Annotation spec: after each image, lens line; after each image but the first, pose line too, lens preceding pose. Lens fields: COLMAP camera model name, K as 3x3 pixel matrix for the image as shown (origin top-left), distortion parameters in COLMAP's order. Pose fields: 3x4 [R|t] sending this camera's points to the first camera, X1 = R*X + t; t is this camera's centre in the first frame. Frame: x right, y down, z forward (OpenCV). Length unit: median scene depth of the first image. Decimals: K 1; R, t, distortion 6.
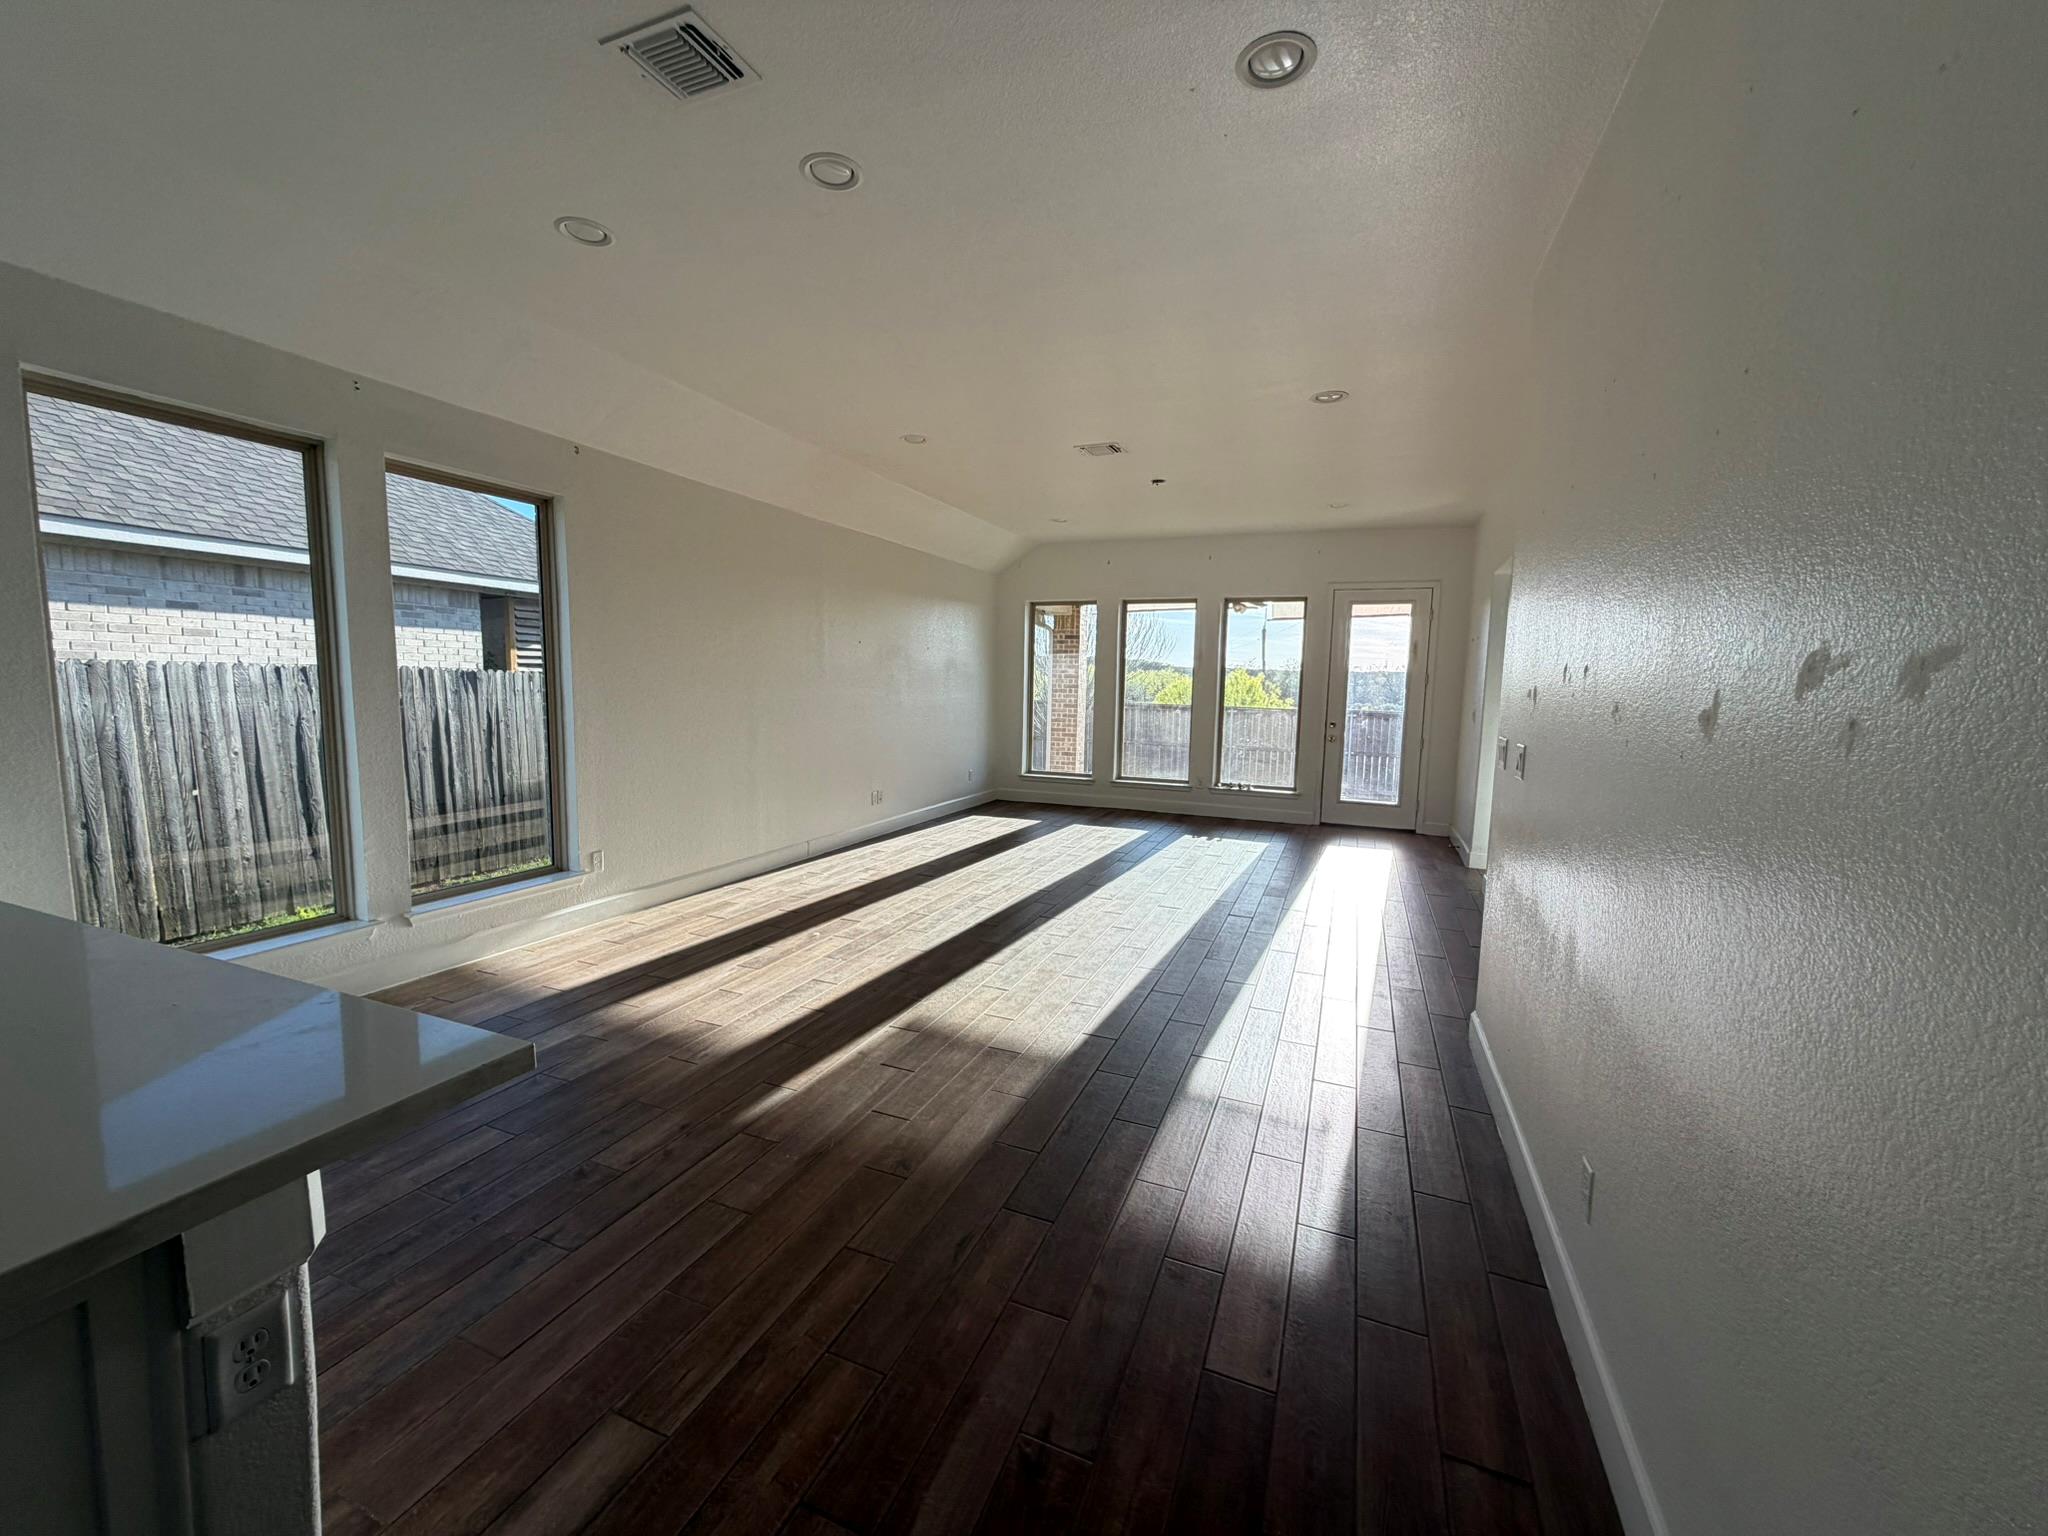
lens RADIAL K [[814.4, 0, 1017.5], [0, 814.4, 765.9], [0, 0, 1]] dist [-0.001151, 0.000176]
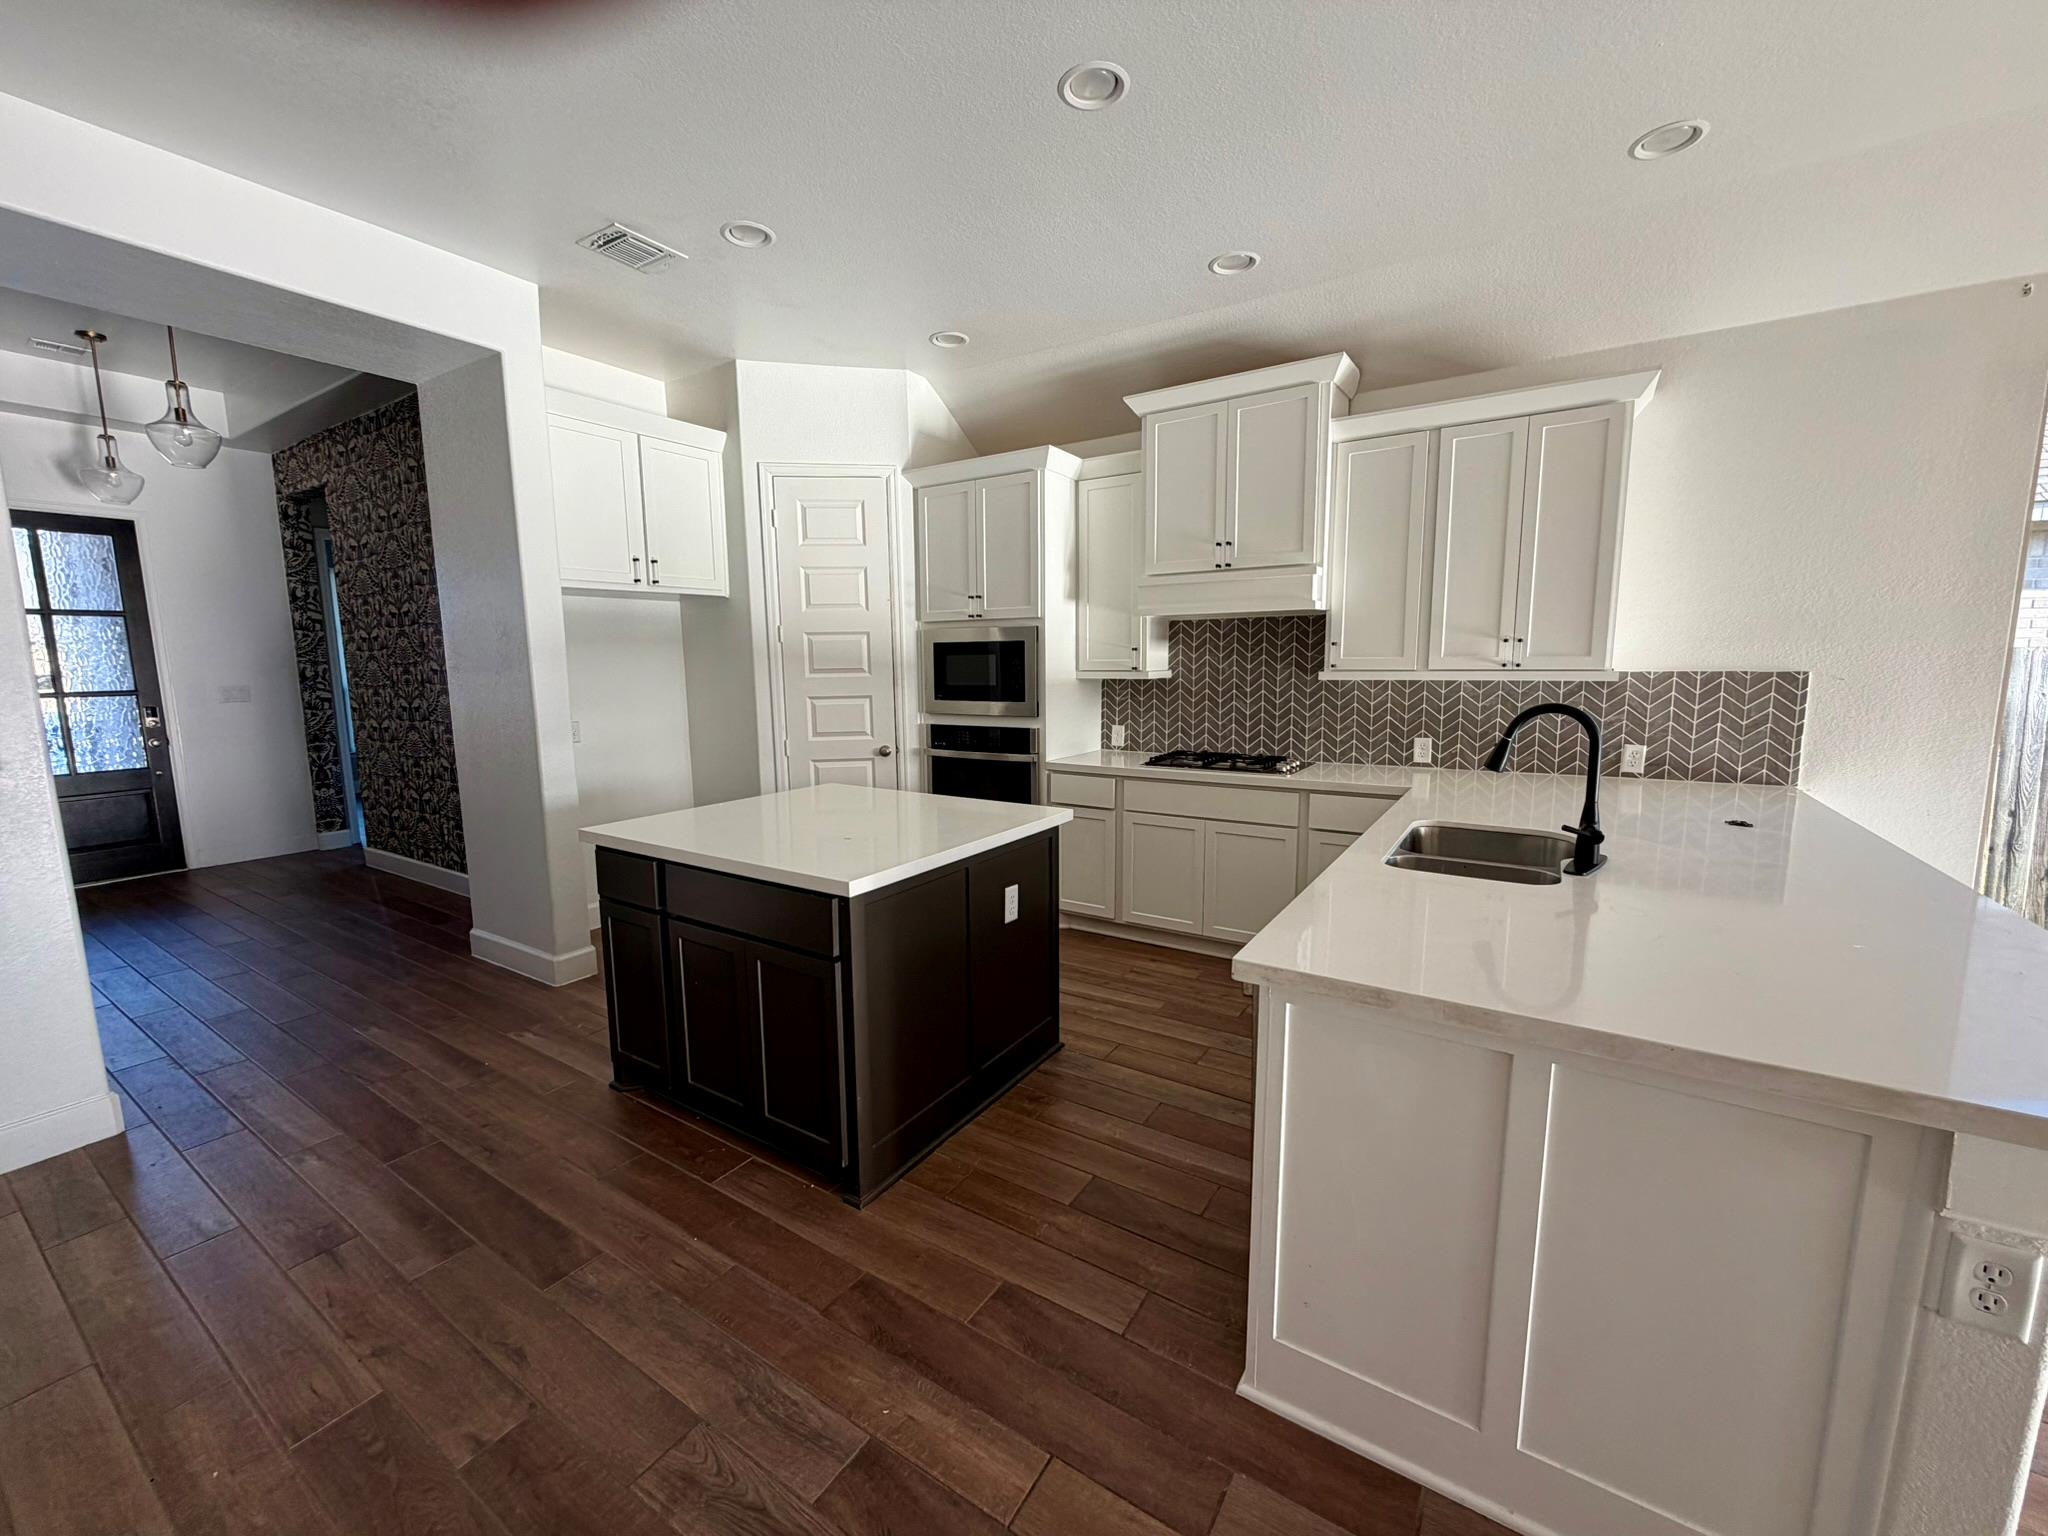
lens RADIAL K [[817.4, 0, 1025.8], [0, 817.4, 766.0], [0, 0, 1]] dist [-0.000436, -0.000144]
pose [[-0.180248, 0.109021, -0.977561, 0.034879], [-0.097037, 0.987020, 0.127968, 0.003134], [0.978823, 0.117926, -0.167329, -0.020255]]
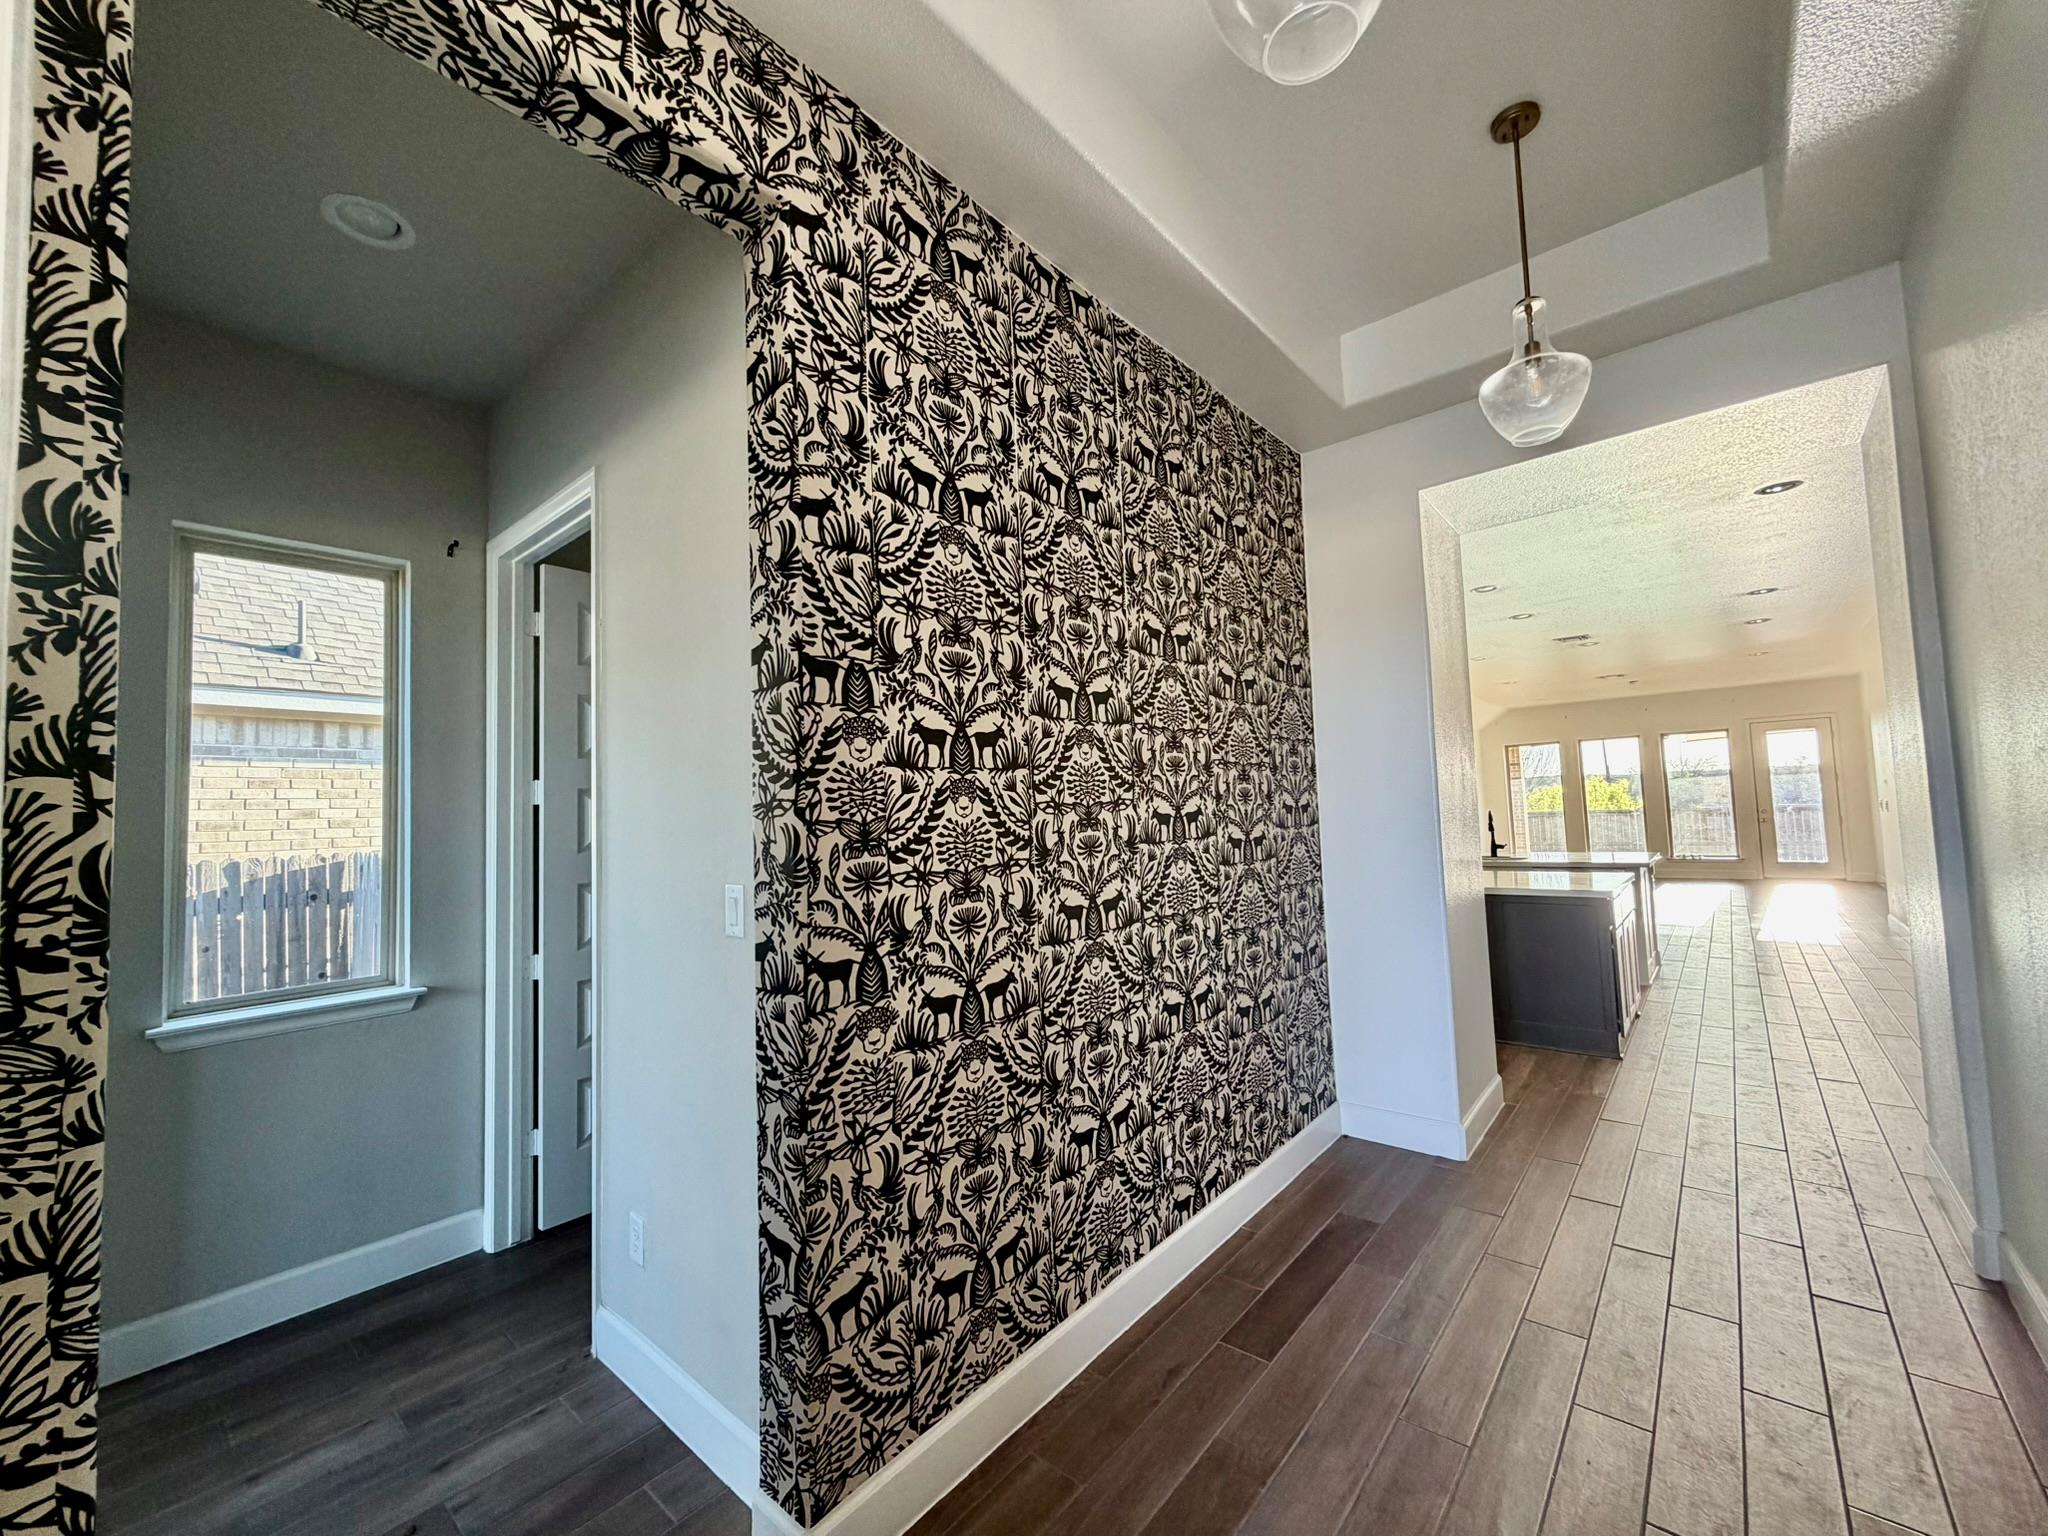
lens RADIAL K [[824.7, 0, 1024.0], [0, 824.7, 768.0], [0, 0, 1]] dist [-0.002283, -0.000194]
pose [[0.950184, -0.074159, -0.302739, -0.471889], [0.025799, 0.986663, -0.160720, 0.088437], [0.310620, 0.144903, 0.939424, -0.910730]]
